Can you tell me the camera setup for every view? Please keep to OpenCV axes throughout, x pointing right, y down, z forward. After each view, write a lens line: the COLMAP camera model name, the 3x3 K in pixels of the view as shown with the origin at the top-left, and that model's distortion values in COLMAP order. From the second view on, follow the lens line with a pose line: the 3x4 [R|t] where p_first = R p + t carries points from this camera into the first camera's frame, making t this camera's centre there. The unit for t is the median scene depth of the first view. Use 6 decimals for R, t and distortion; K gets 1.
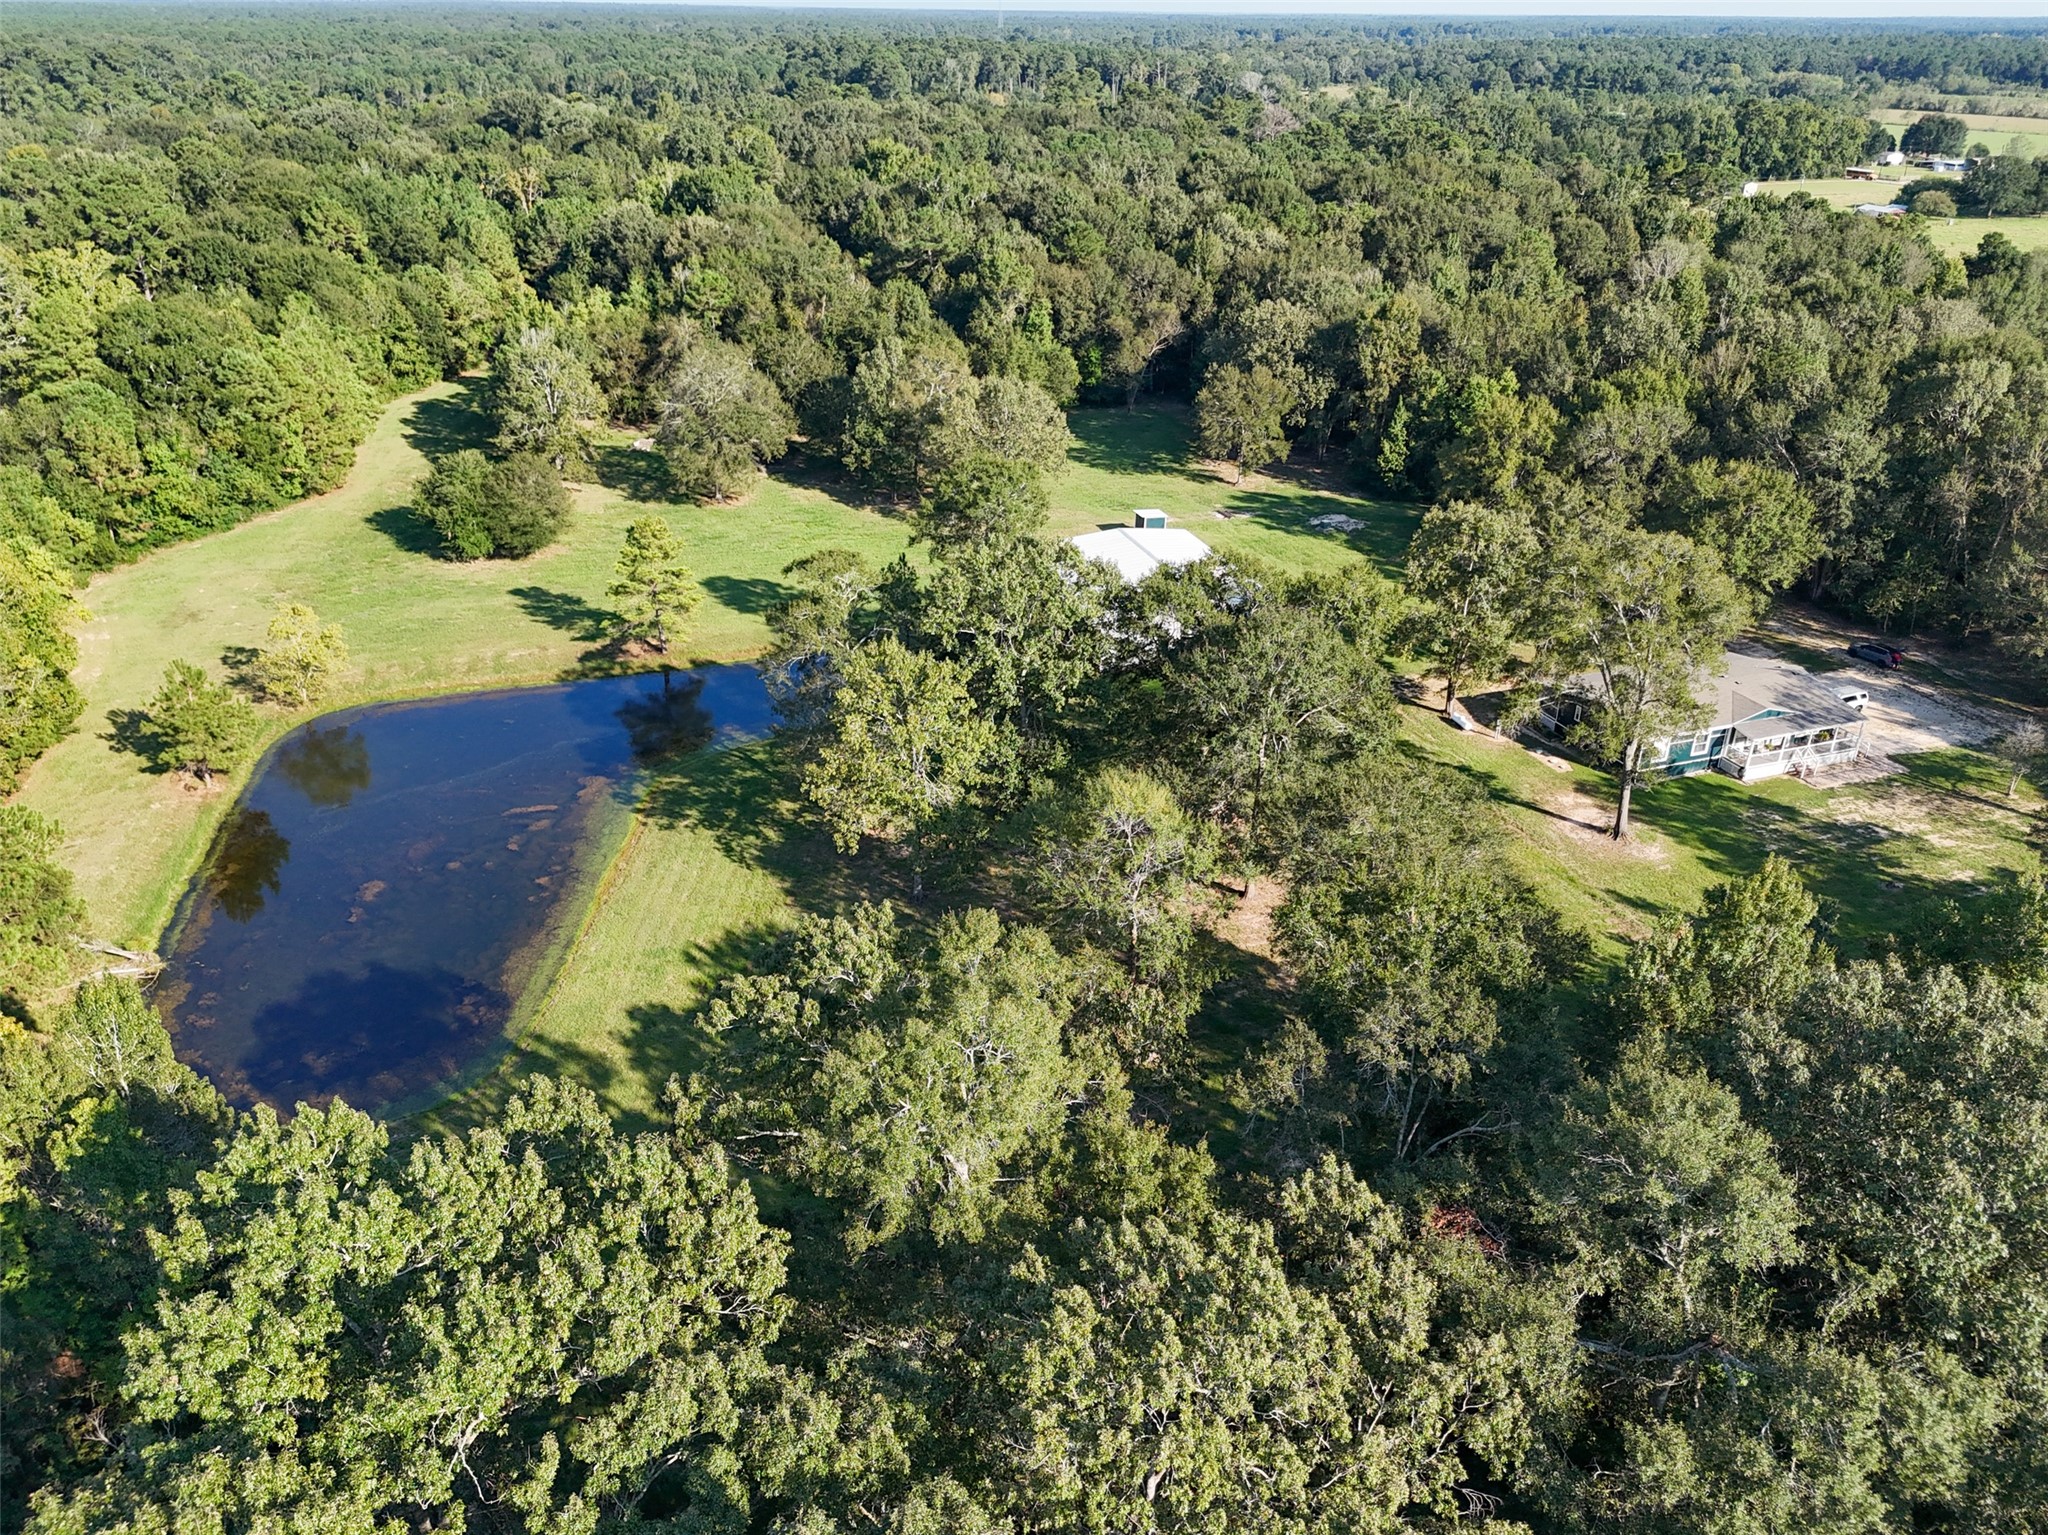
lens RADIAL K [[1474.0, 0, 1024.0], [0, 1474.0, 767.5], [0, 0, 1]] dist [0.057355, -0.052932]
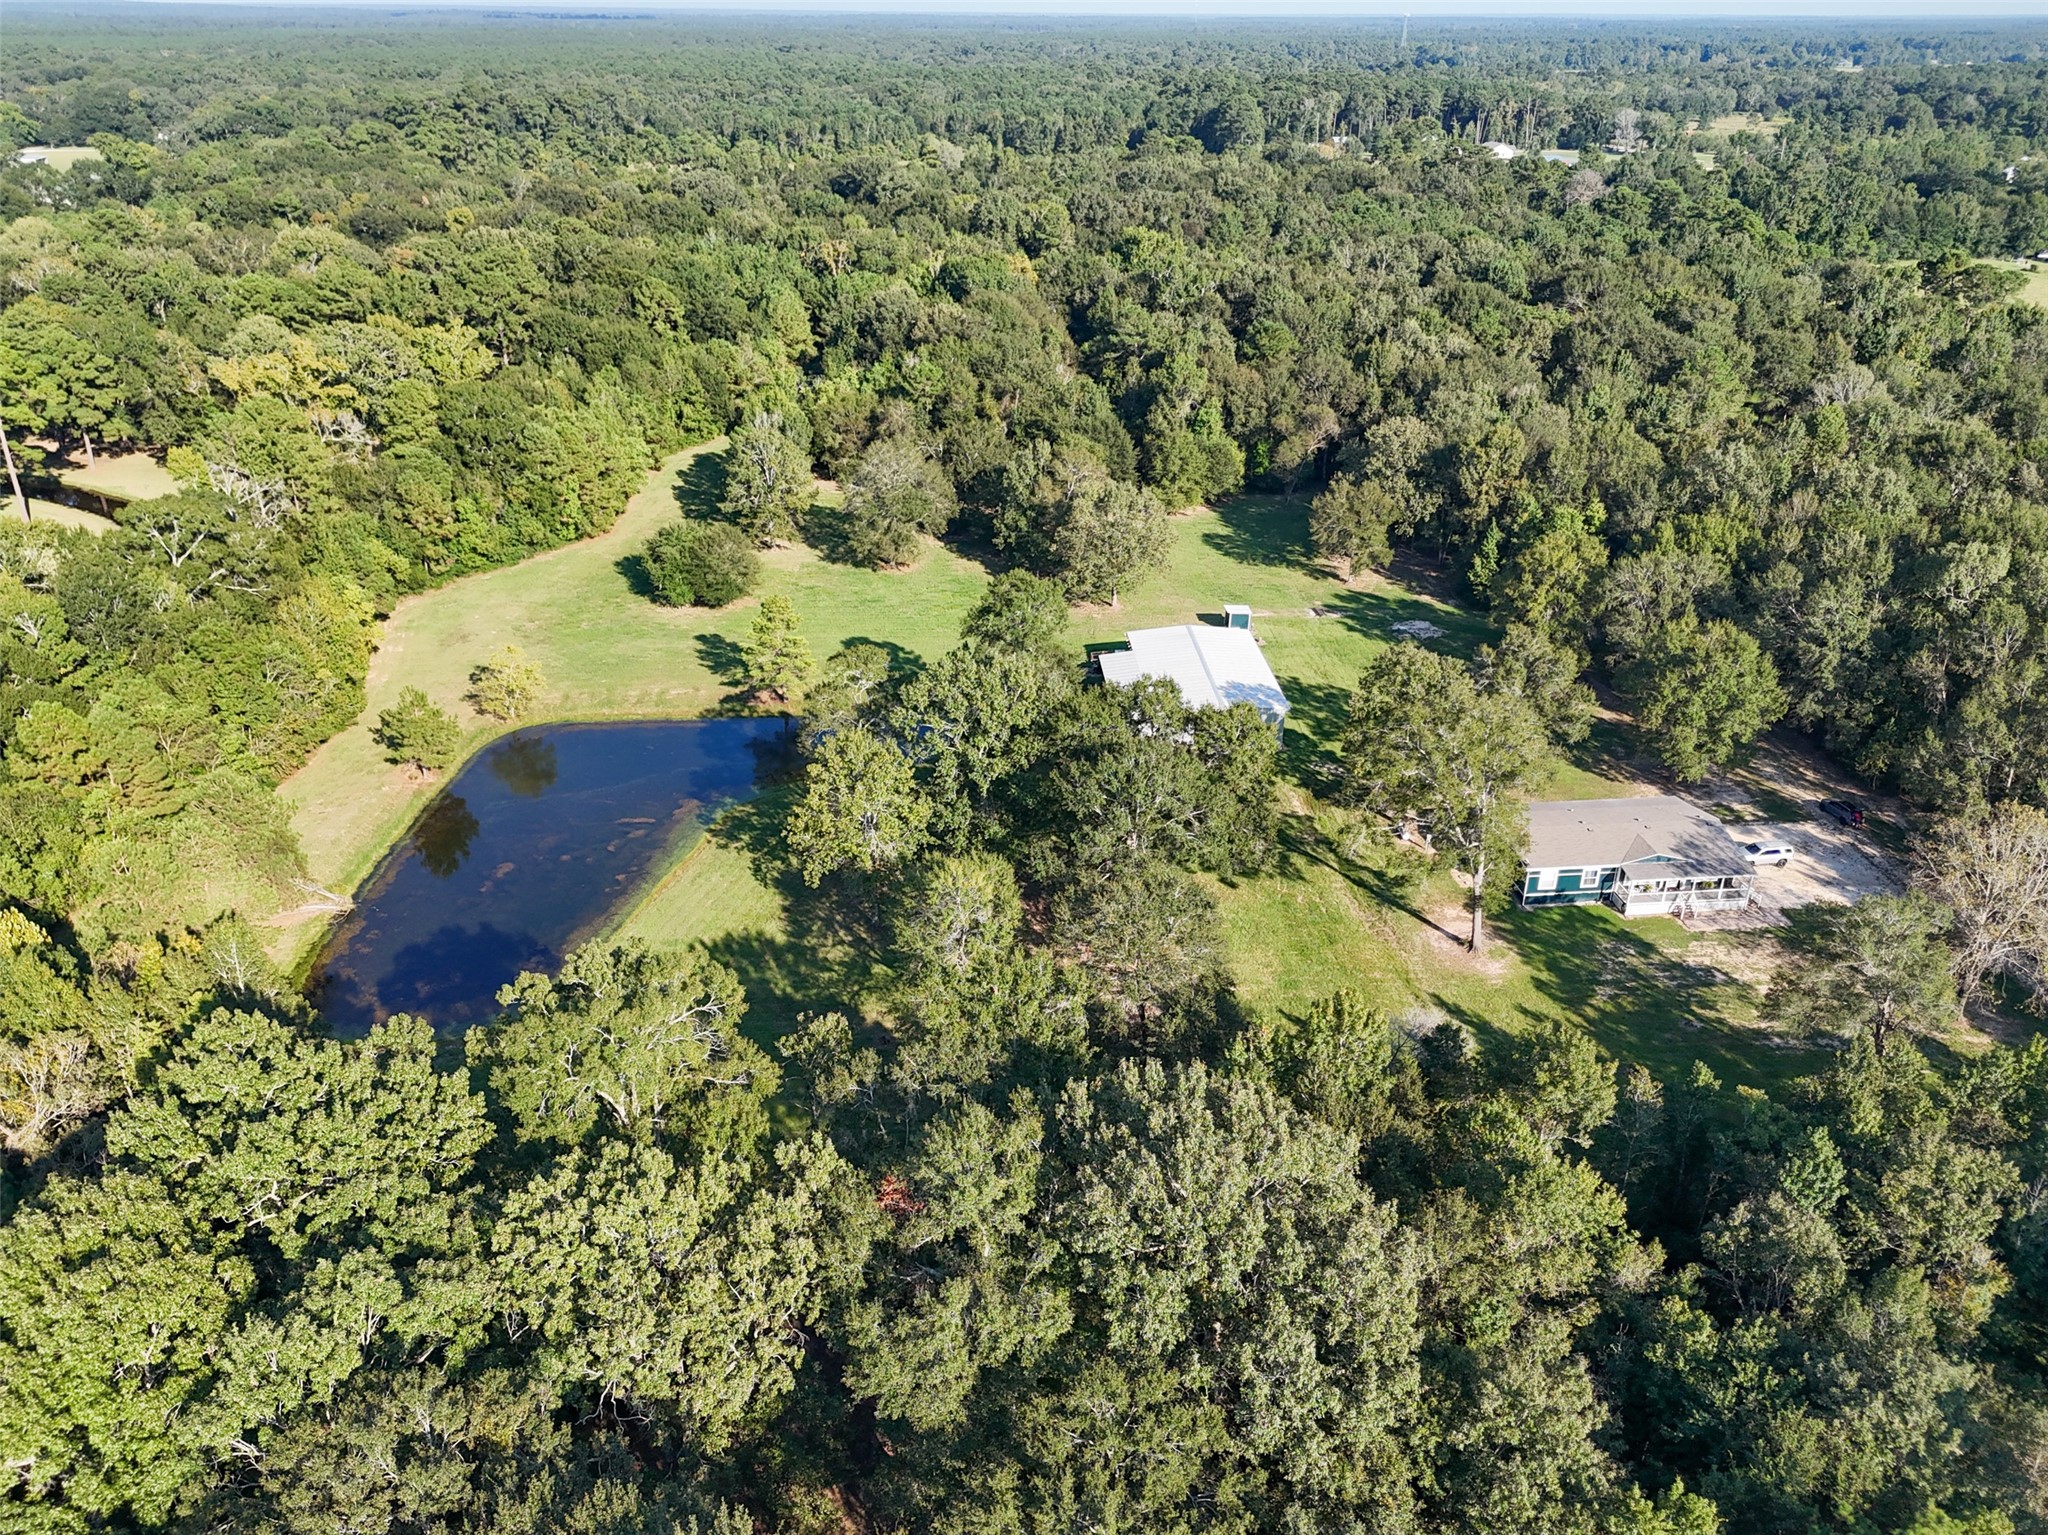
lens RADIAL K [[1504.0, 0, 1071.6], [0, 1504.0, 770.5], [0, 0, 1]] dist [0.080728, -0.122578]
pose [[0.969259, 0.106484, -0.221806, 0.224664], [-0.105672, 0.994279, 0.015560, -0.051804], [0.222194, 0.008357, 0.974967, -0.152450]]
